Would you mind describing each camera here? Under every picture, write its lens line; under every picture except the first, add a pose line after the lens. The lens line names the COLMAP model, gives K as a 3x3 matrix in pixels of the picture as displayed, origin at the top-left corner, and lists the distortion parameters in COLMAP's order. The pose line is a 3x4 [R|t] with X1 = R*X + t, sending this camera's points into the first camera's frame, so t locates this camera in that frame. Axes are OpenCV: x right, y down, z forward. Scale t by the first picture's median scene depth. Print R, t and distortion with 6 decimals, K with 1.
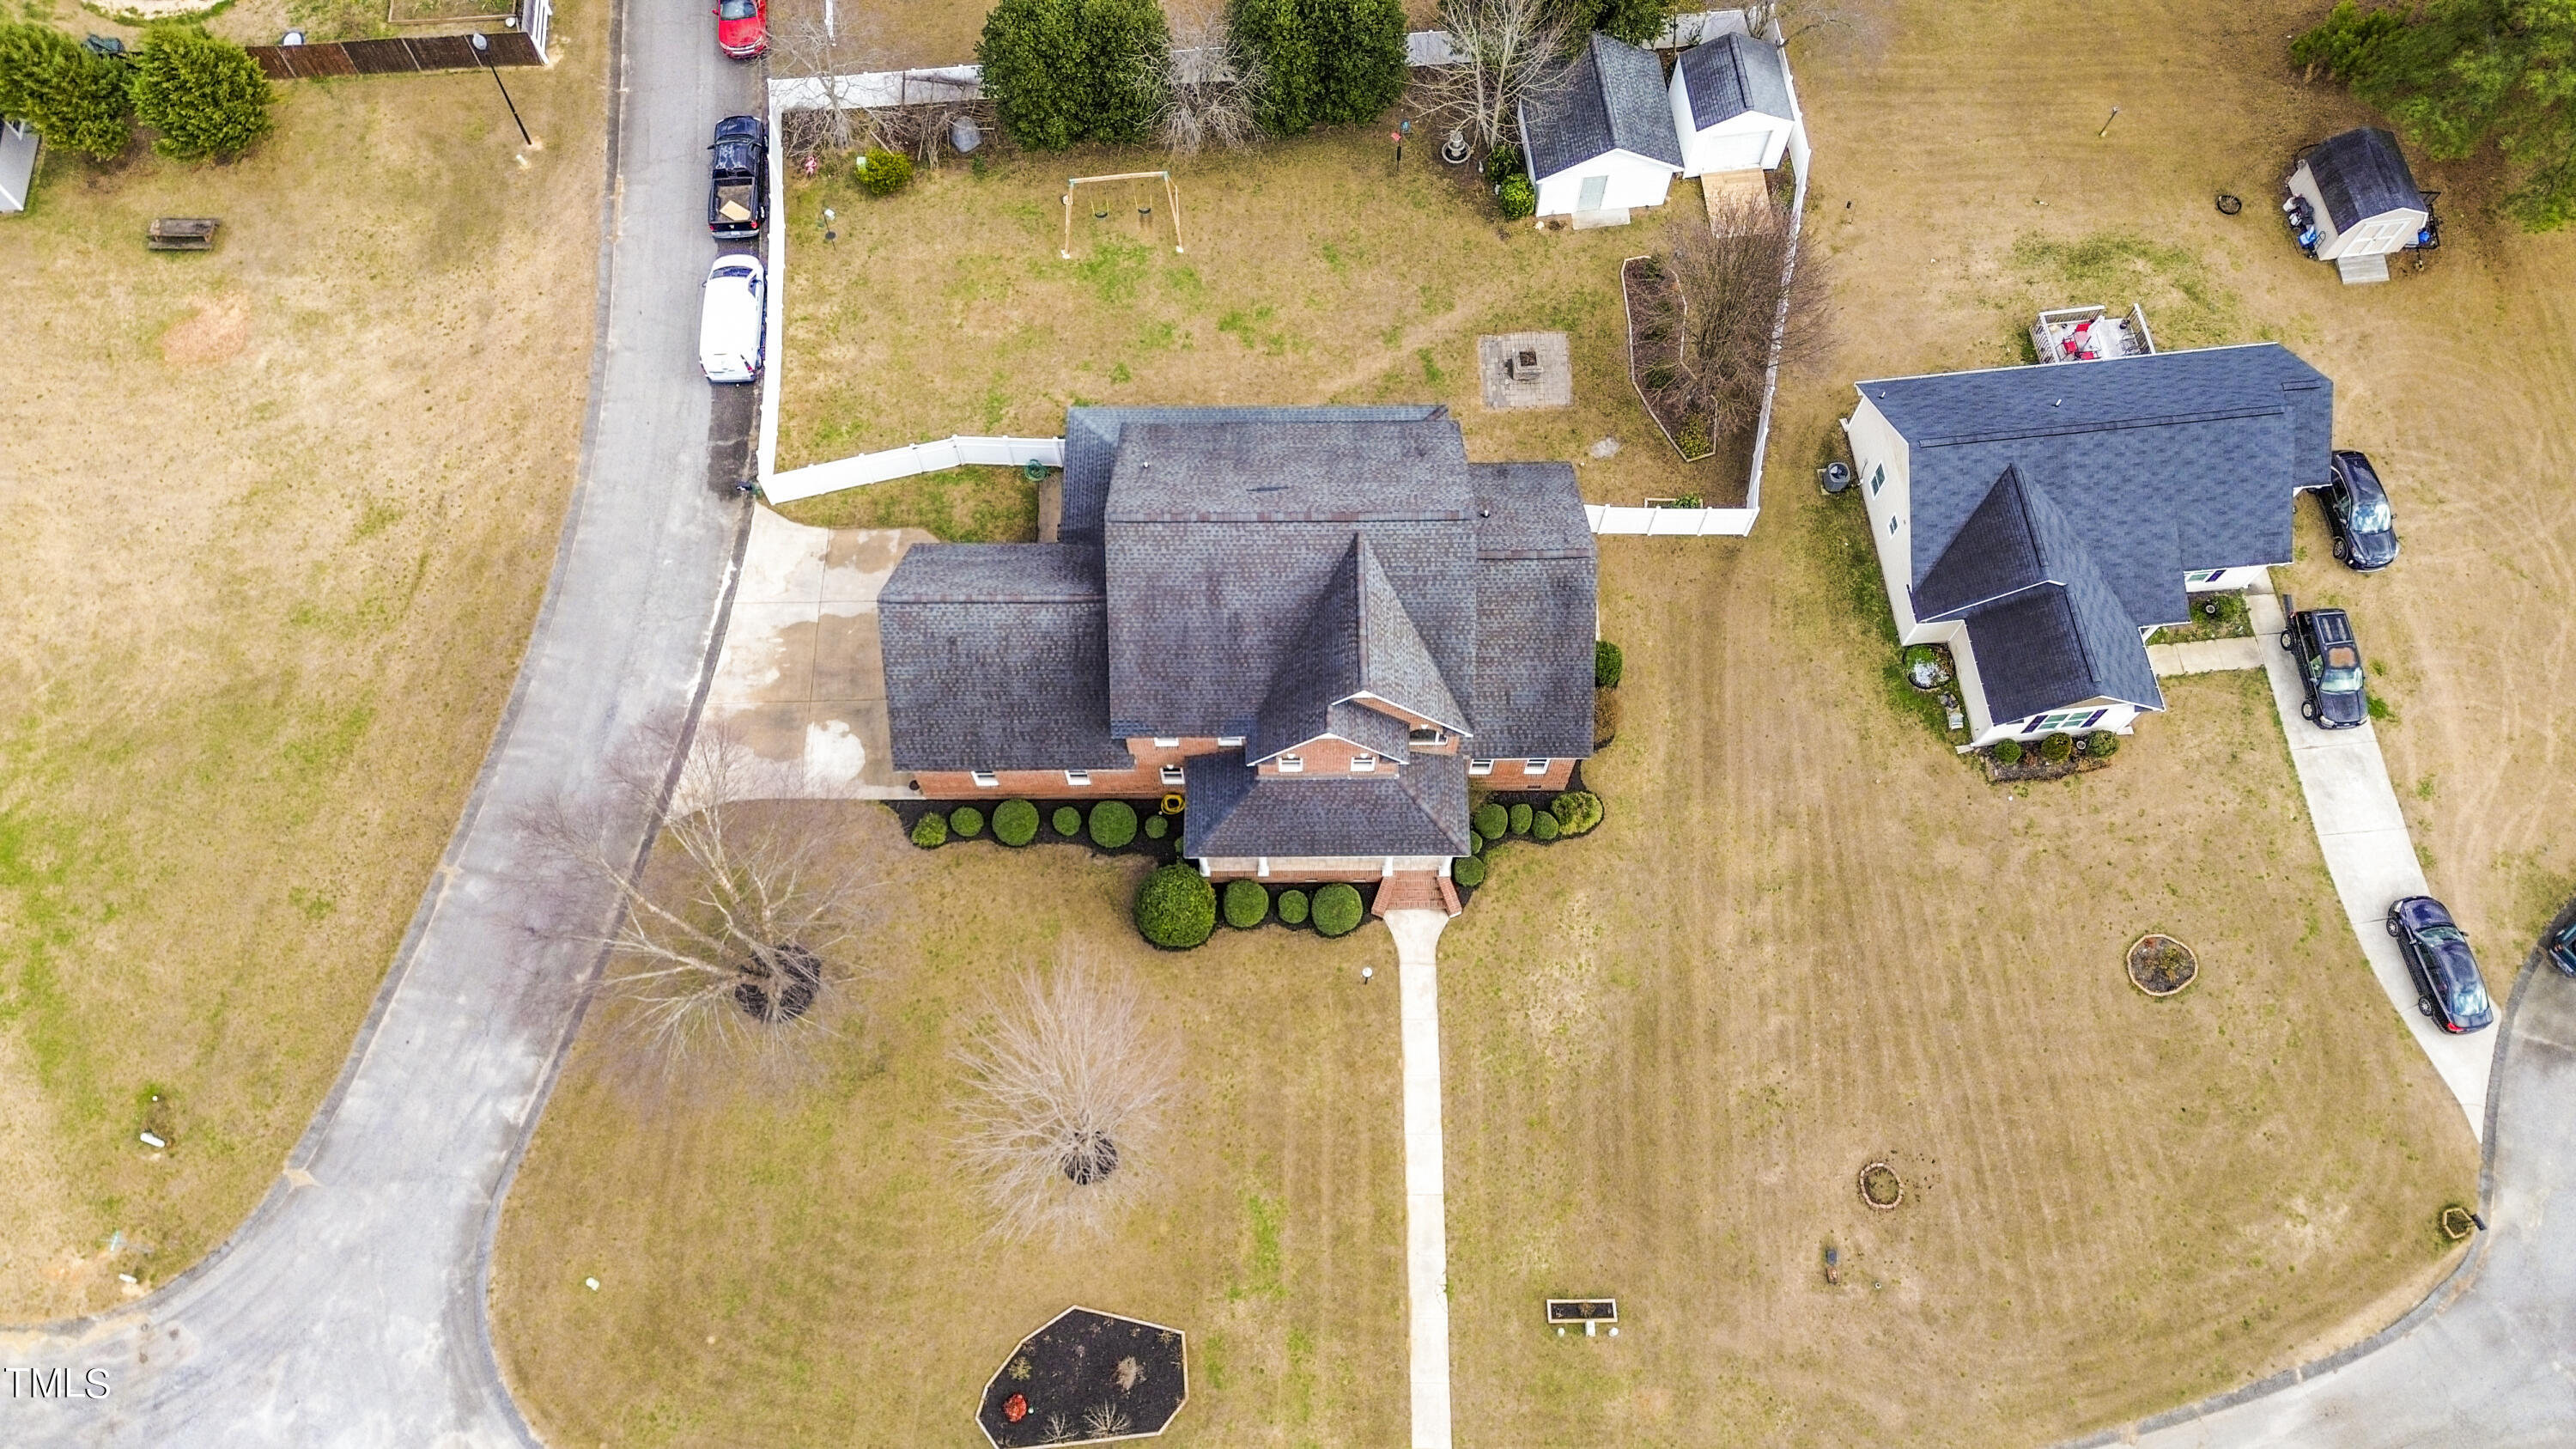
lens RADIAL K [[1783.4, 0, 1294.5], [0, 1783.4, 711.2], [0, 0, 1]] dist [0.092473, -0.092018]
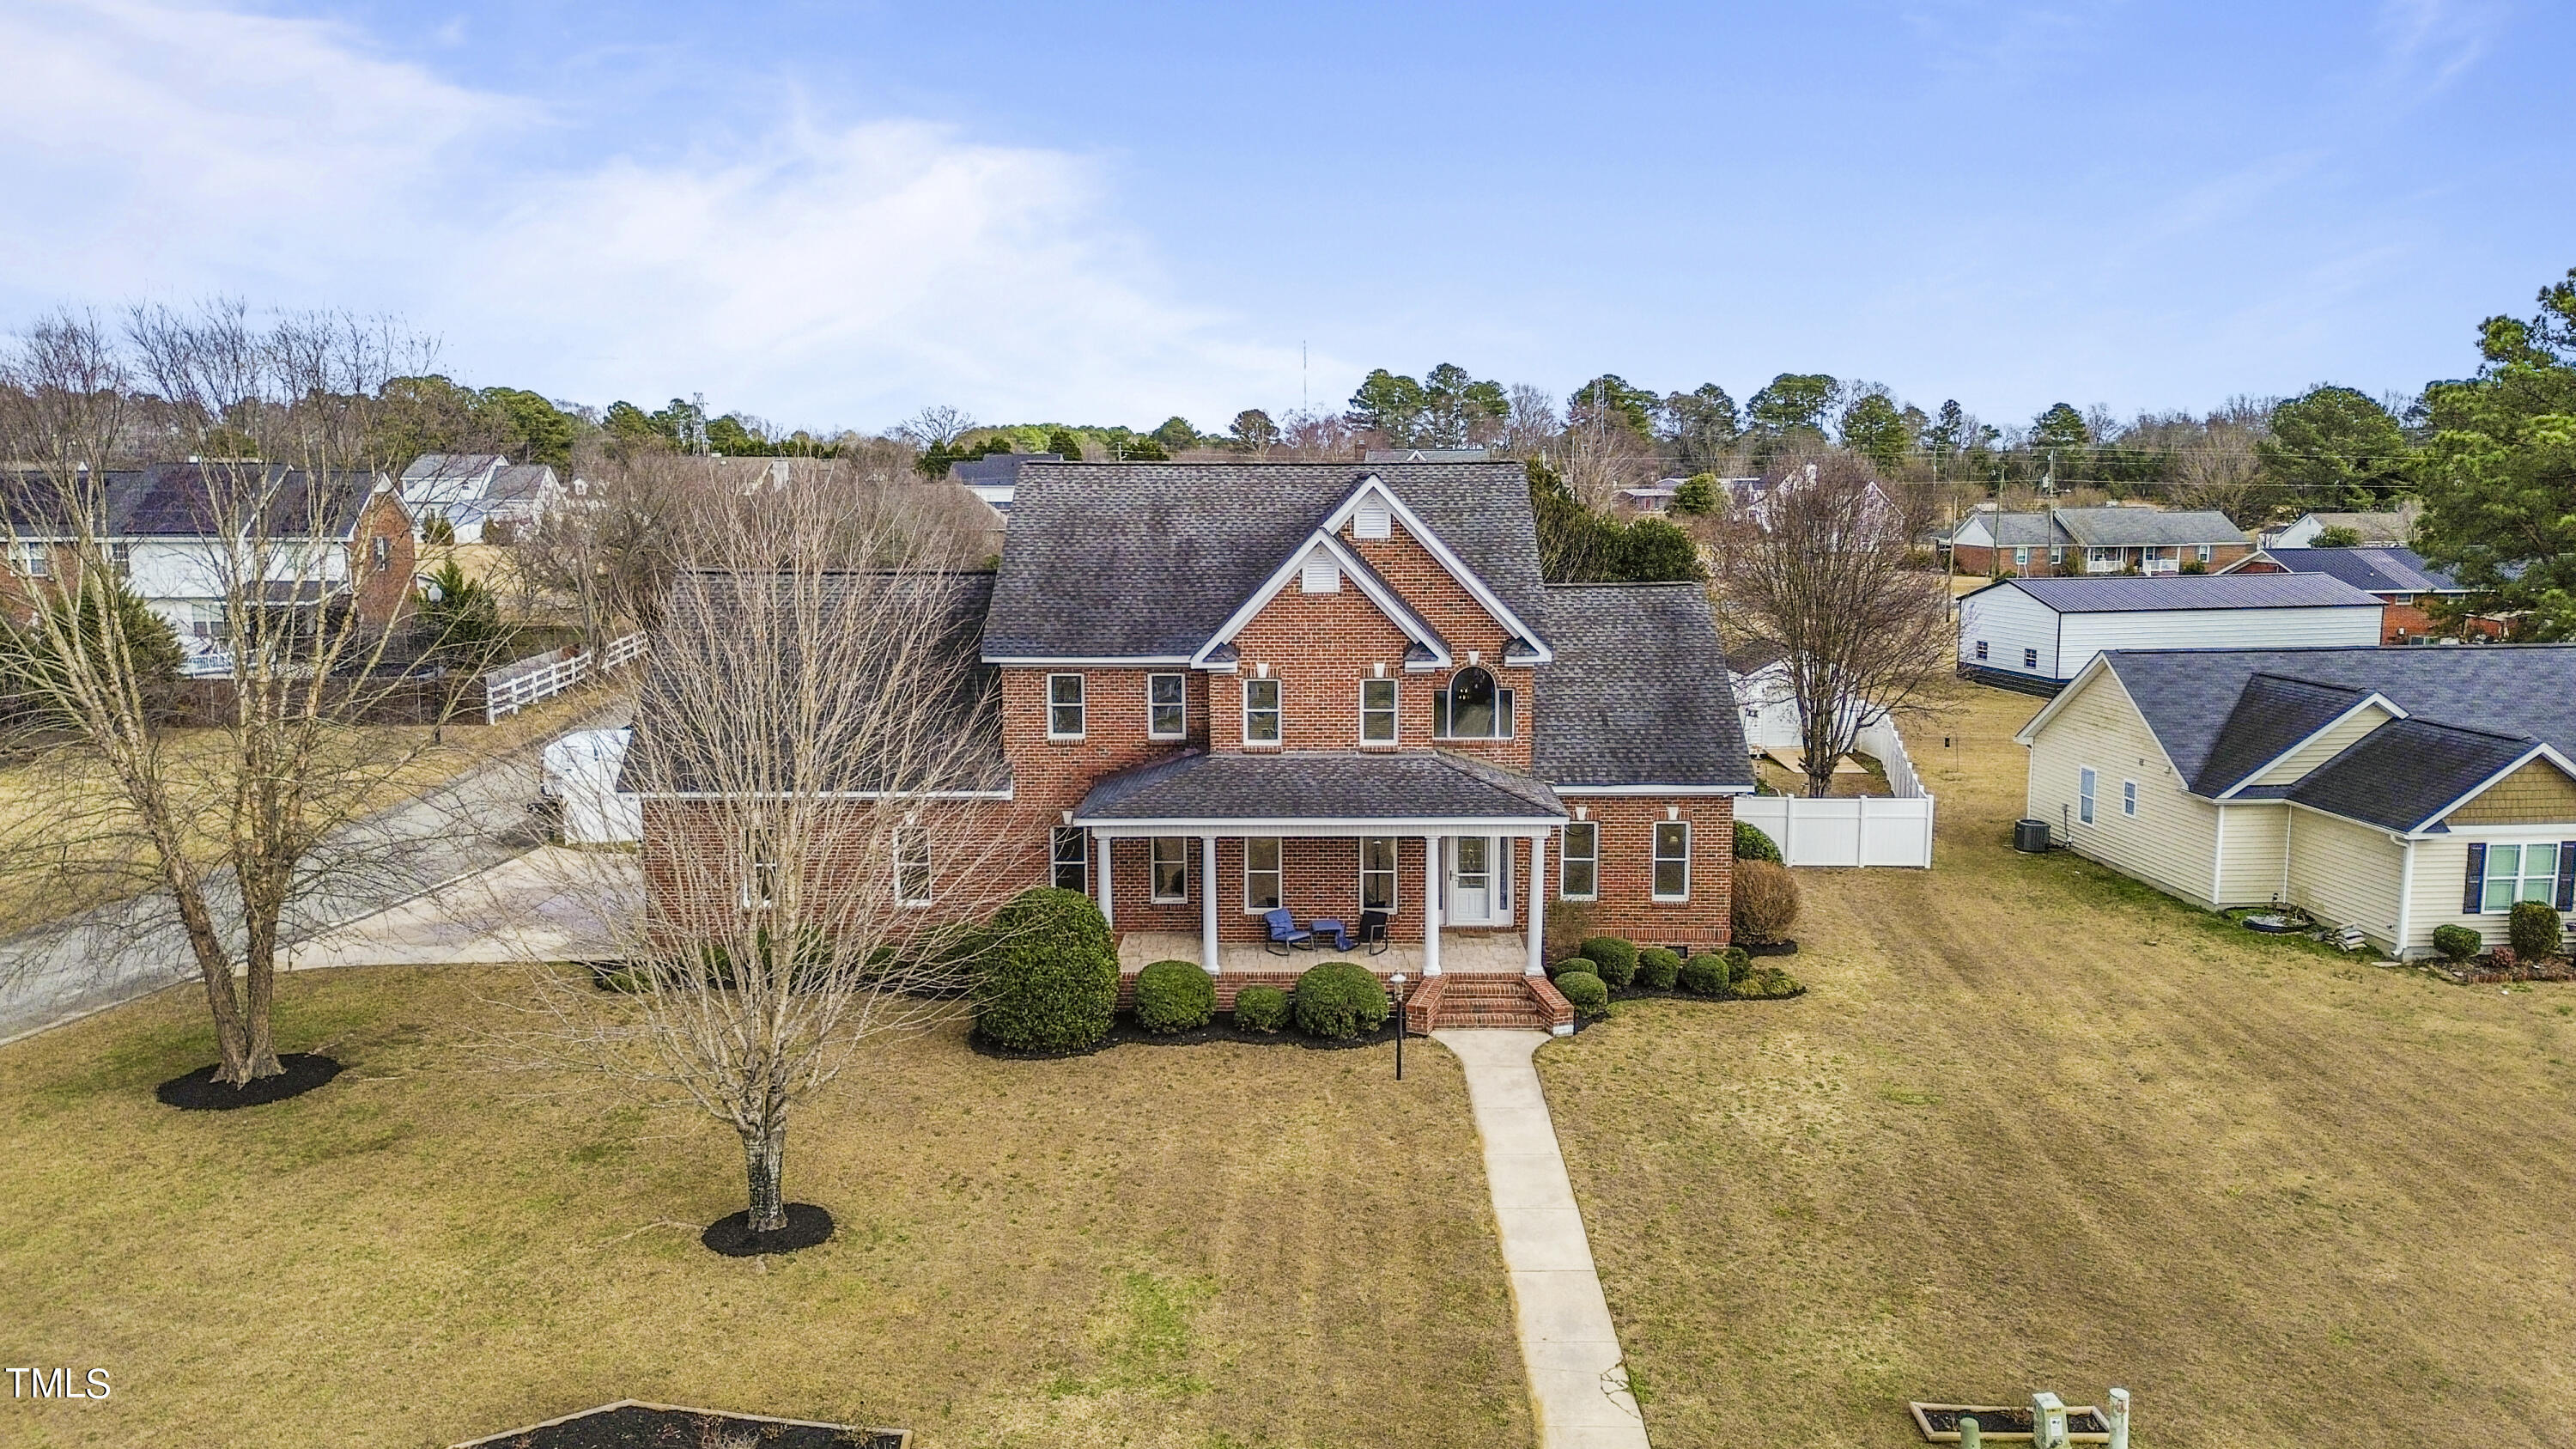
lens RADIAL K [[1783.4, 0, 1294.5], [0, 1783.4, 711.2], [0, 0, 1]] dist [0.092473, -0.092018]
pose [[0.999777, -0.000733, -0.021102, 0.020284], [-0.017309, 0.543867, -0.838993, 0.505311], [0.012091, 0.839171, 0.543733, 0.609067]]
